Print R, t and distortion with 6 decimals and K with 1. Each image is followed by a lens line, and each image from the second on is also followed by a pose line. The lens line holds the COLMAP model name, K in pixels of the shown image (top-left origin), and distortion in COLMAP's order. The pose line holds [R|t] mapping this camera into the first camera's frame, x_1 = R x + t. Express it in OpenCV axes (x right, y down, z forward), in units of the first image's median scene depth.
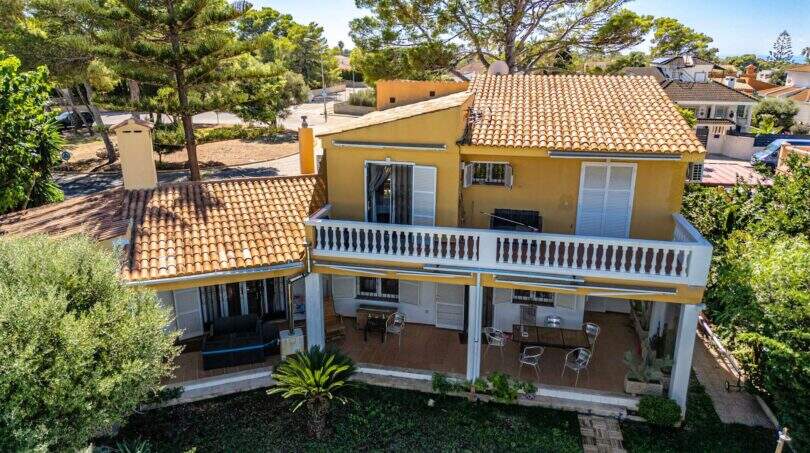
lens RADIAL K [[586.1, 0, 405.0], [0, 586.1, 226.5], [0, 0, 1]] dist [0.035150, 0.000648]
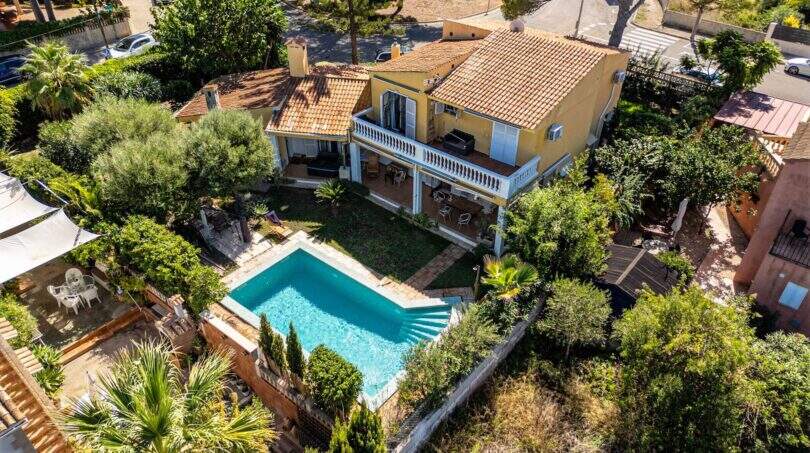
lens RADIAL K [[555.9, 0, 405.0], [0, 555.9, 226.5], [0, 0, 1]] dist [-0.000843, -0.002980]
pose [[0.887094, 0.283579, -0.364208, 0.797689], [-0.152171, 0.924587, 0.349259, -0.356814], [0.435785, -0.254404, 0.863348, -0.658947]]
